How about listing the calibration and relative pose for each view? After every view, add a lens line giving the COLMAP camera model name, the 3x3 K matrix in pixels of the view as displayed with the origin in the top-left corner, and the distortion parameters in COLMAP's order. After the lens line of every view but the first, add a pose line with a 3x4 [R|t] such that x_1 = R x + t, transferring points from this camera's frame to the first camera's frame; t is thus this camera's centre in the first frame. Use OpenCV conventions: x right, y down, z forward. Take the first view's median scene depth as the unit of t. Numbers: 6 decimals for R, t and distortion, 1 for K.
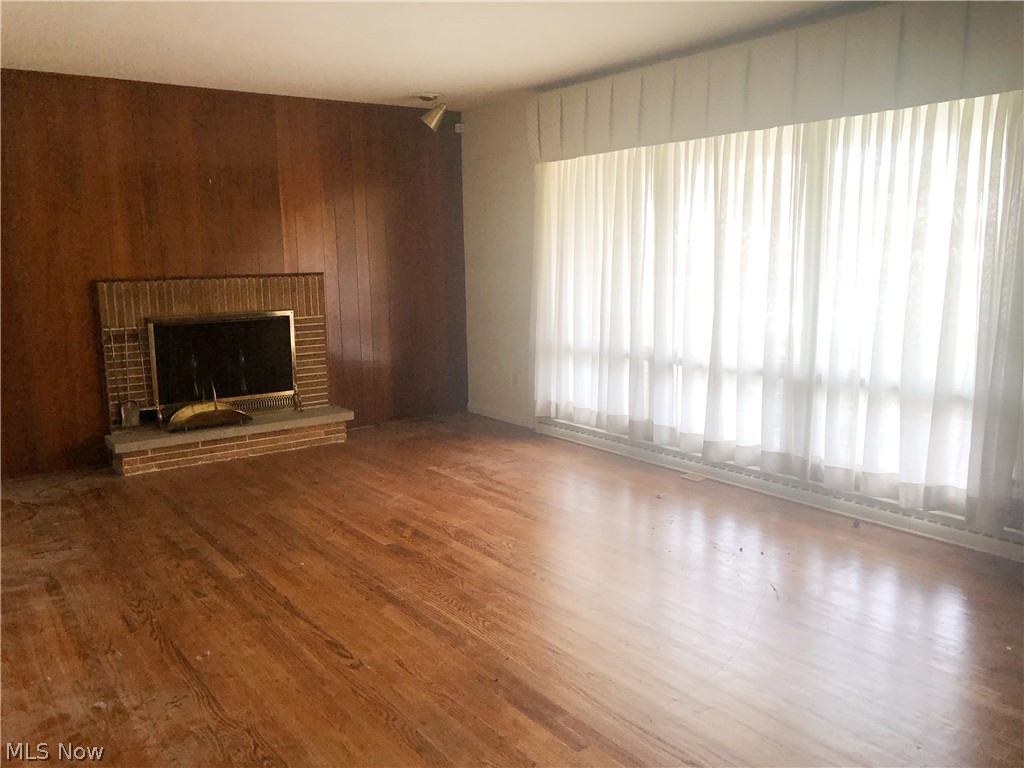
lens RADIAL K [[839.2, 0, 512.0], [0, 839.2, 384.0], [0, 0, 1]] dist [0.065424, -0.152622]
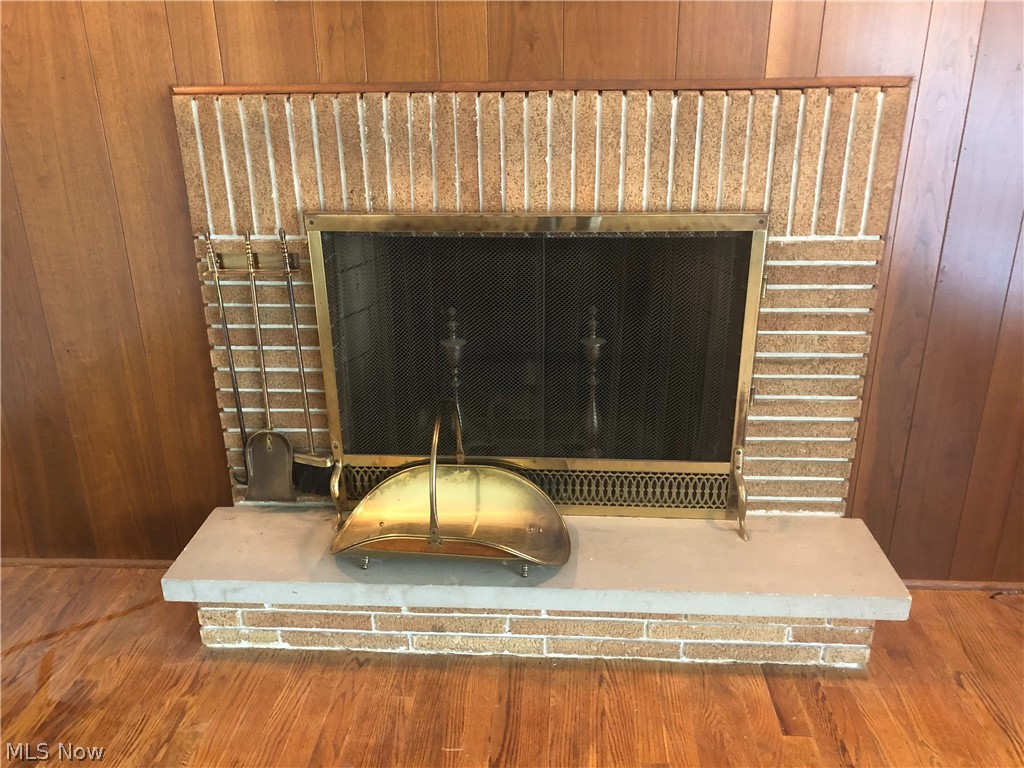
lens RADIAL K [[839.2, 0, 512.0], [0, 839.2, 384.0], [0, 0, 1]] dist [0.065424, -0.152622]
pose [[0.772290, 0.237577, -0.589174, -0.159009], [-0.101646, 0.961701, 0.254557, -0.106856], [0.627086, -0.136705, 0.766861, 0.793573]]
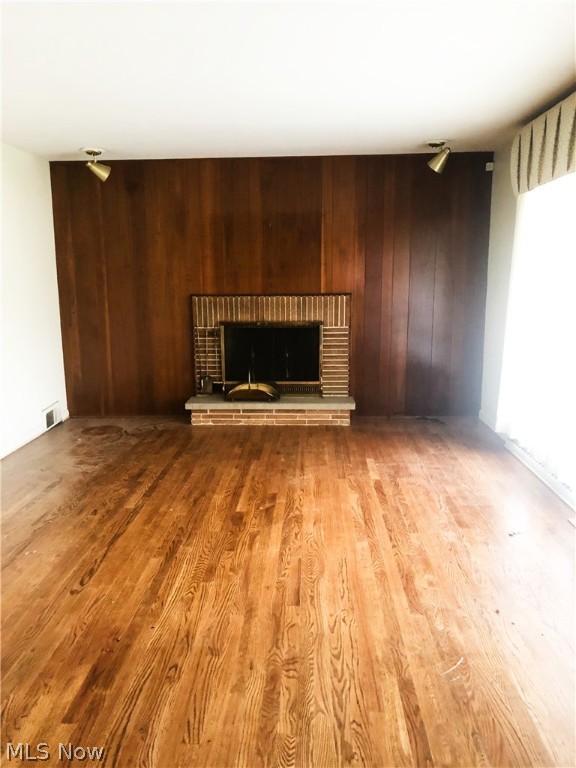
lens RADIAL K [[622.3, 0, 274.4], [0, 622.3, 394.8], [0, 0, 1]] dist [0.054118, -0.004869]
pose [[0.775446, 0.134525, -0.616917, 0.335751], [-0.103856, 0.990908, 0.085532, -0.054797], [0.622814, -0.002255, 0.782367, 0.205307]]
